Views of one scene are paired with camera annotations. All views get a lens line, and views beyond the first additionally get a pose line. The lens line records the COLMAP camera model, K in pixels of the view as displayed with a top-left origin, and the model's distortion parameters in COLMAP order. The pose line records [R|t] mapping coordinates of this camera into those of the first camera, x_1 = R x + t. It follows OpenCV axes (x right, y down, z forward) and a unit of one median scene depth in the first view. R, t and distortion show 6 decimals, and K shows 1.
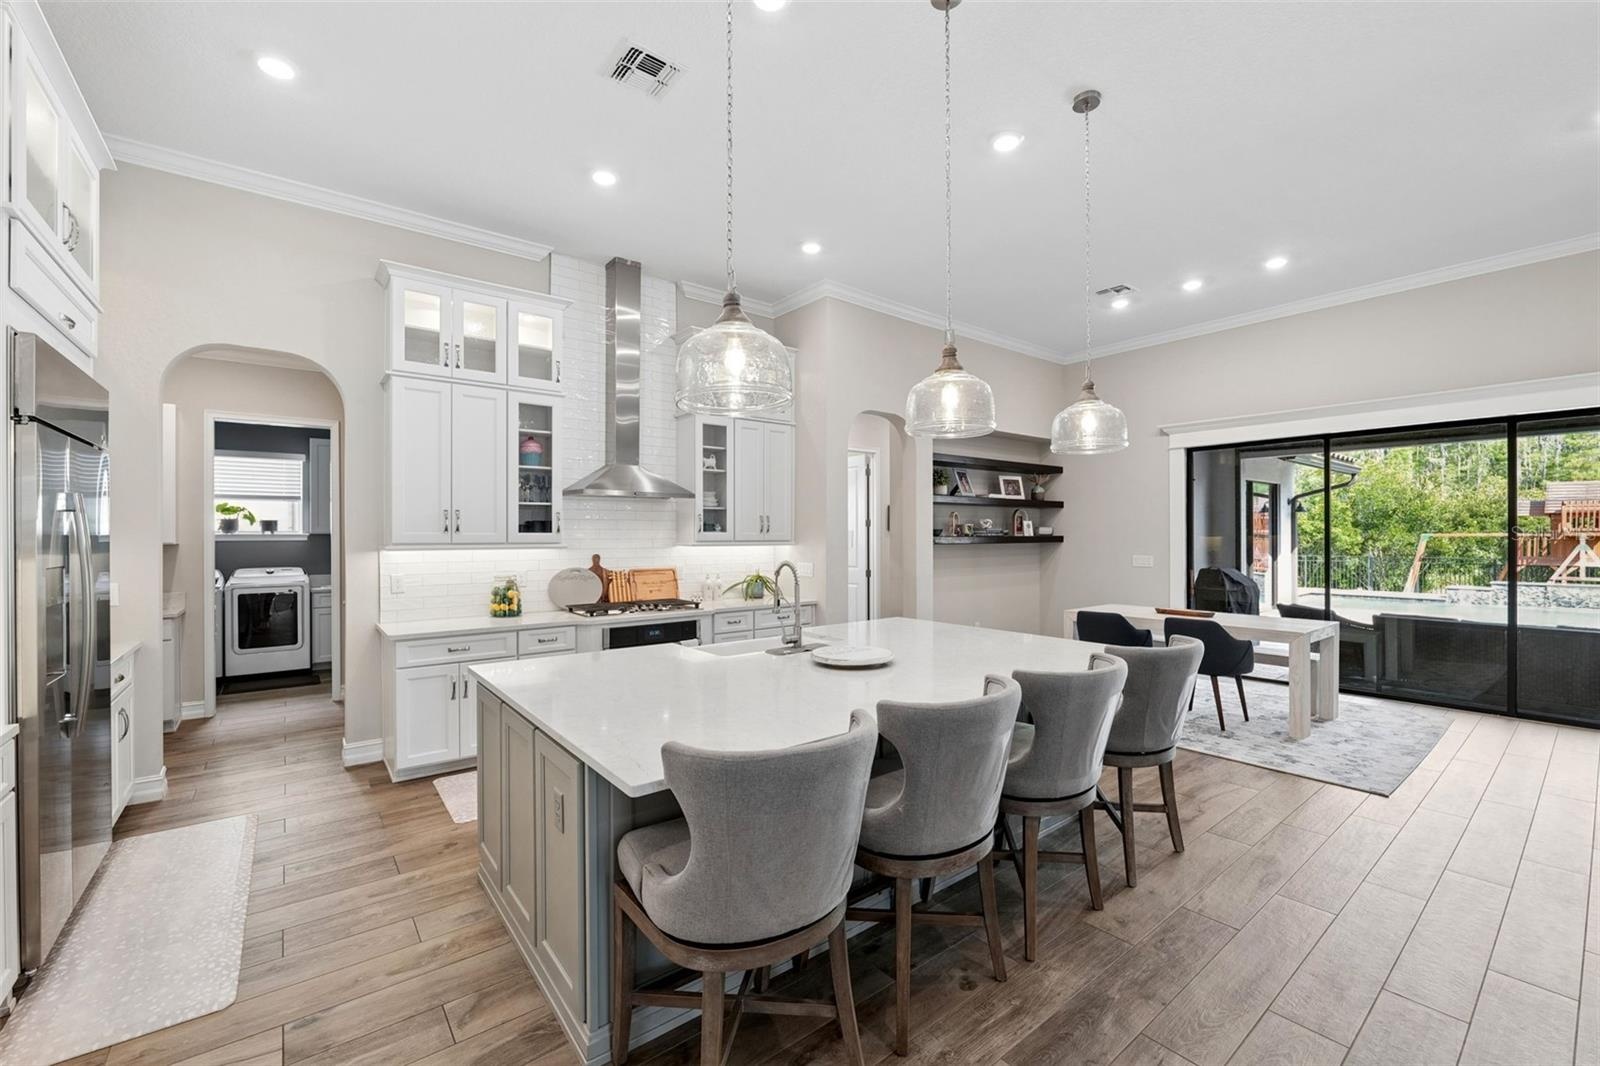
lens RADIAL K [[652.8, 0, 797.4], [0, 652.8, 535.0], [0, 0, 1]] dist [-0.011179, -0.000329]
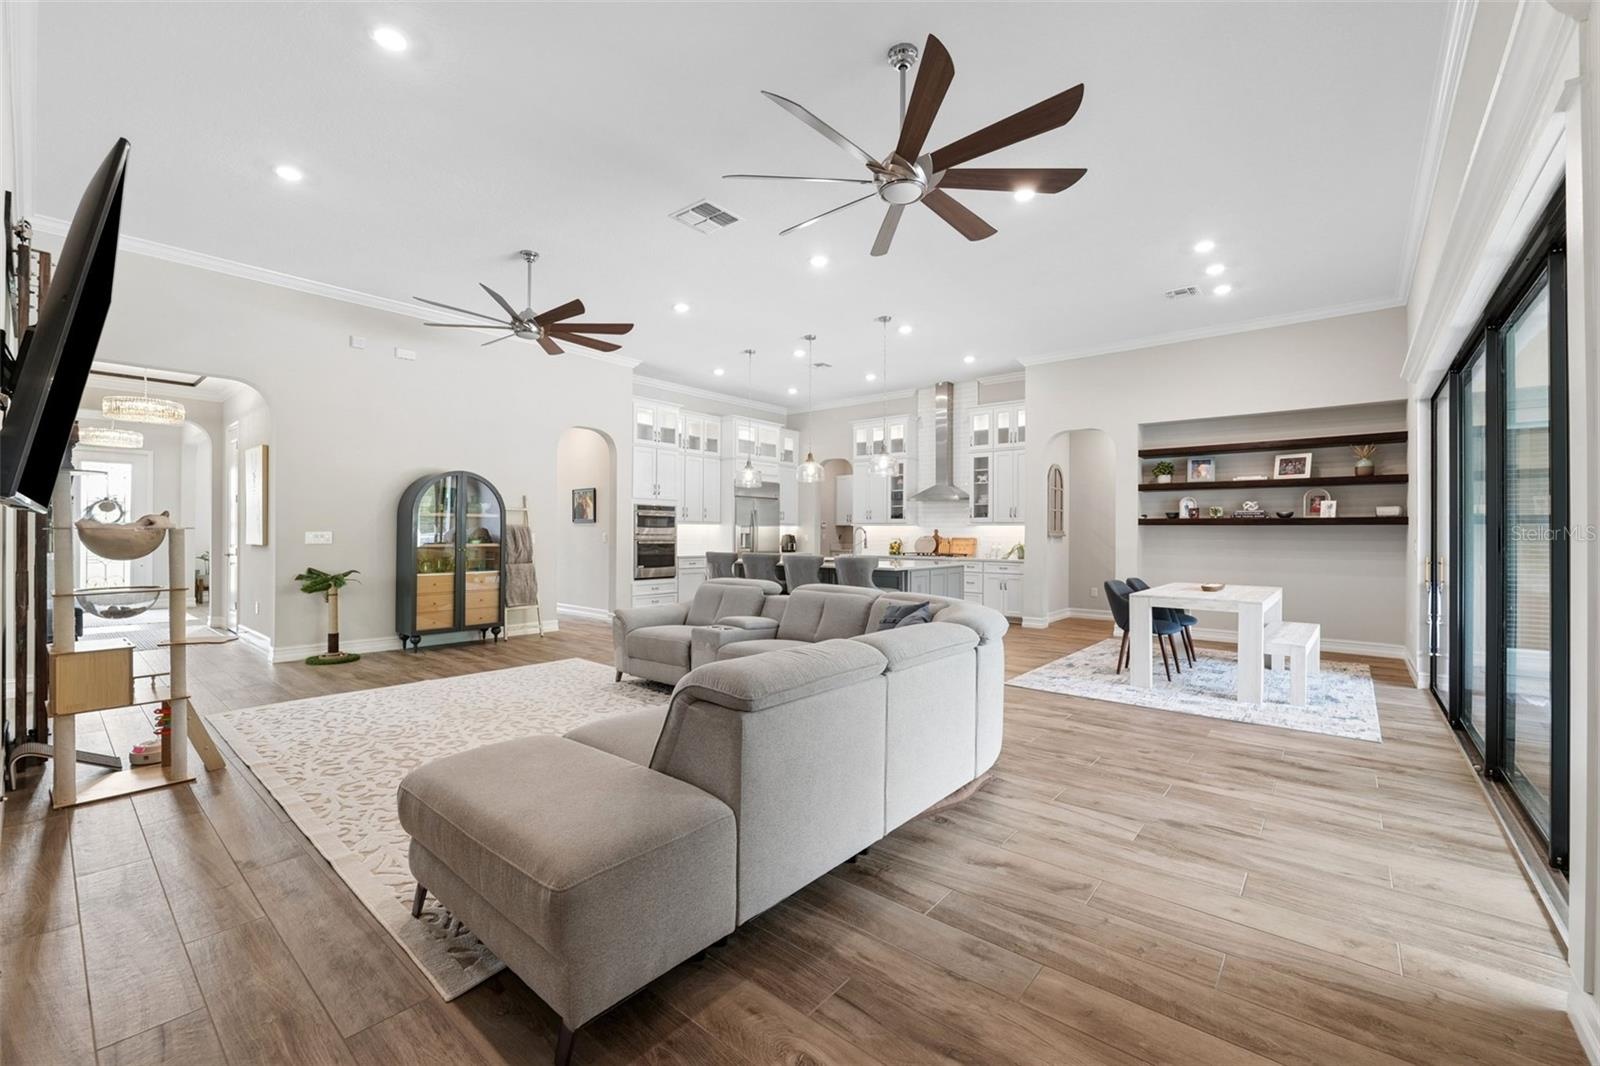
lens RADIAL K [[652.8, 0, 797.4], [0, 652.8, 535.0], [0, 0, 1]] dist [-0.011179, -0.000329]
pose [[0.206544, 0.008000, -0.978405, 1.576840], [-0.006619, 0.999955, 0.006779, 0.035464], [0.978415, 0.005076, 0.206587, 0.152022]]
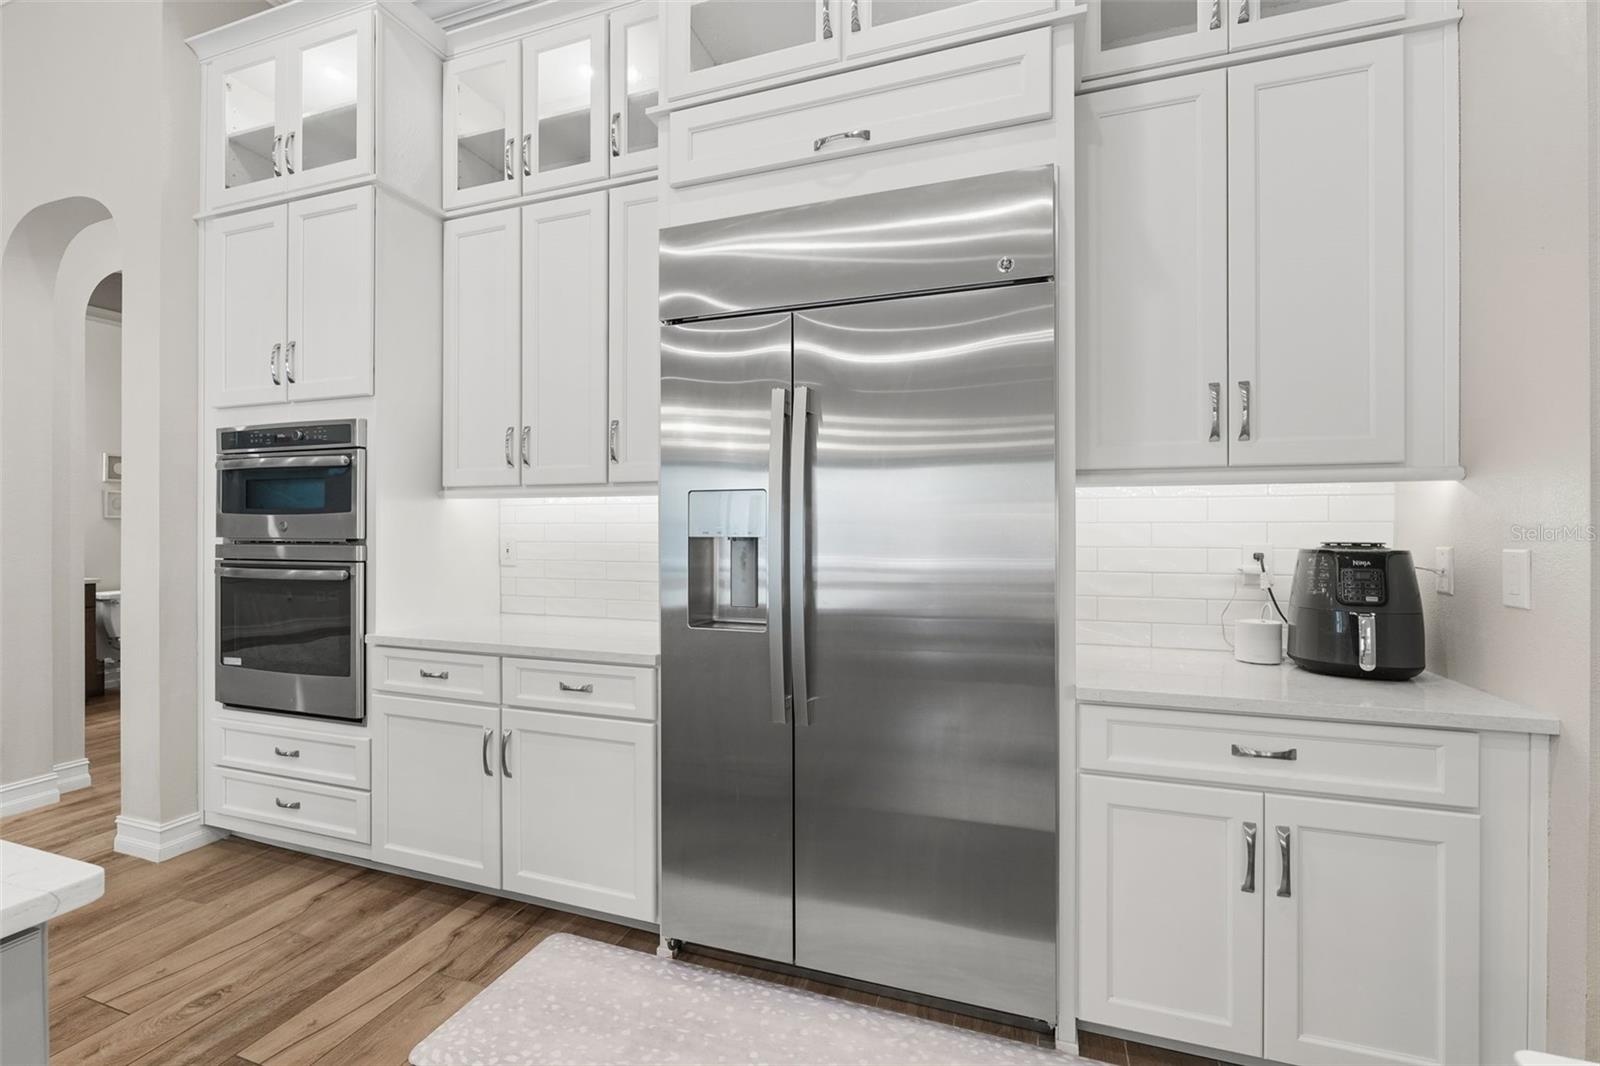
lens RADIAL K [[697.7, 0, 793.5], [0, 697.7, 525.5], [0, 0, 1]] dist [-0.004599, -0.000443]
pose [[-0.844185, 0.005884, -0.536019, -0.320184], [0.005126, 0.999983, 0.002903, 0.038348], [0.536027, -0.000297, -0.844201, 0.749413]]
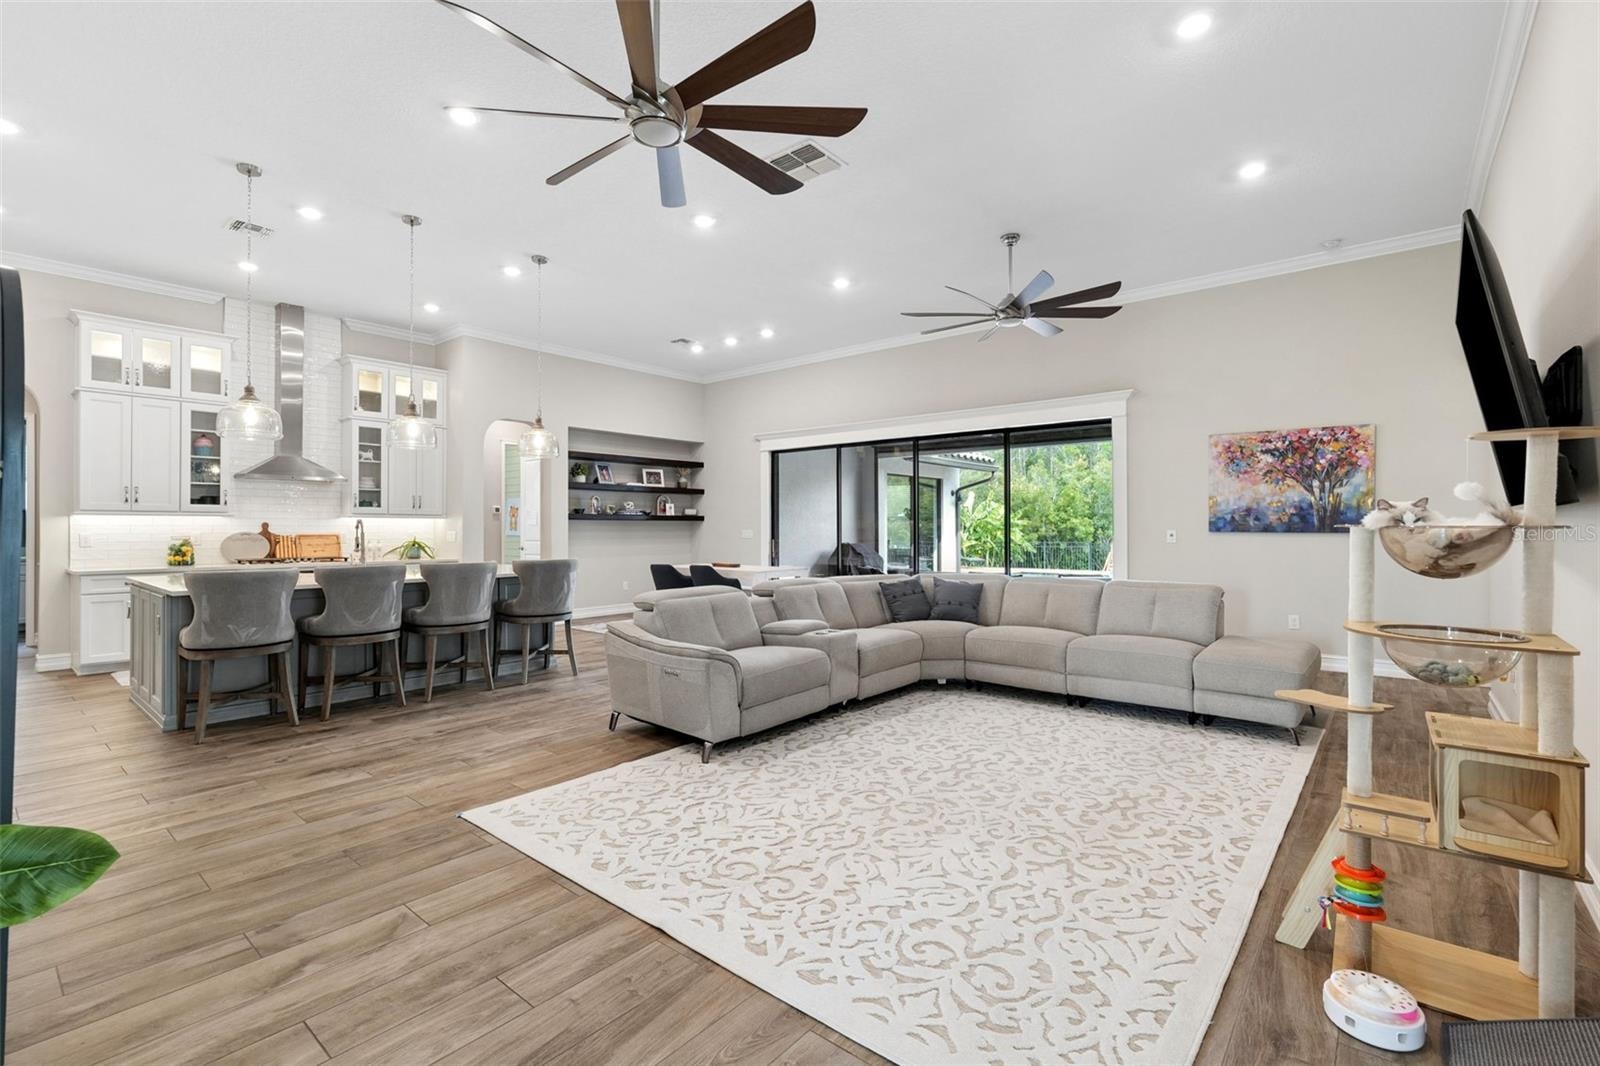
lens RADIAL K [[712.1, 0, 791.9], [0, 712.1, 524.4], [0, 0, 1]] dist [-0.001837, 0.000075]
pose [[0.979210, 0.002518, 0.202834, 0.446234], [-0.001261, 0.999979, -0.006329, 0.040795], [-0.202846, 0.005942, 0.979193, -0.637313]]
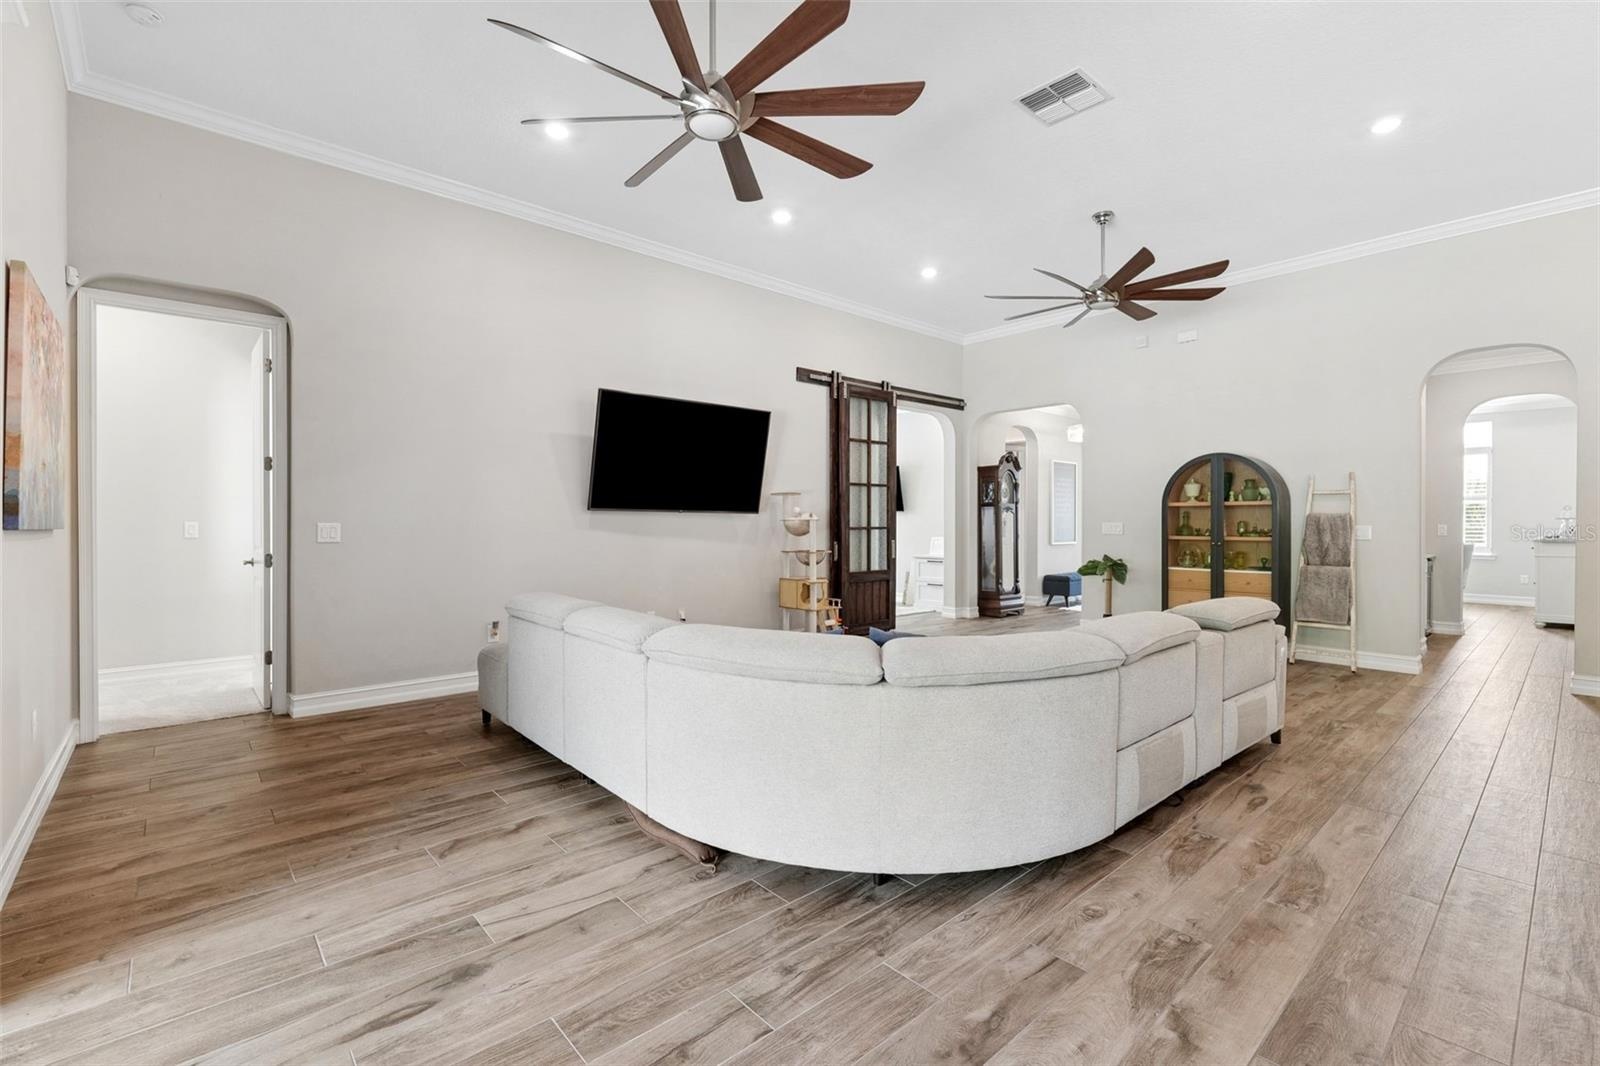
lens RADIAL K [[705.2, 0, 797.2], [0, 705.2, 529.3], [0, 0, 1]] dist [-0.003333, -0.000014]
pose [[-0.998080, 0.000878, -0.061933, 0.965606], [0.000096, 0.999920, 0.012631, 0.038313], [0.061940, 0.012601, -0.998000, 0.949718]]
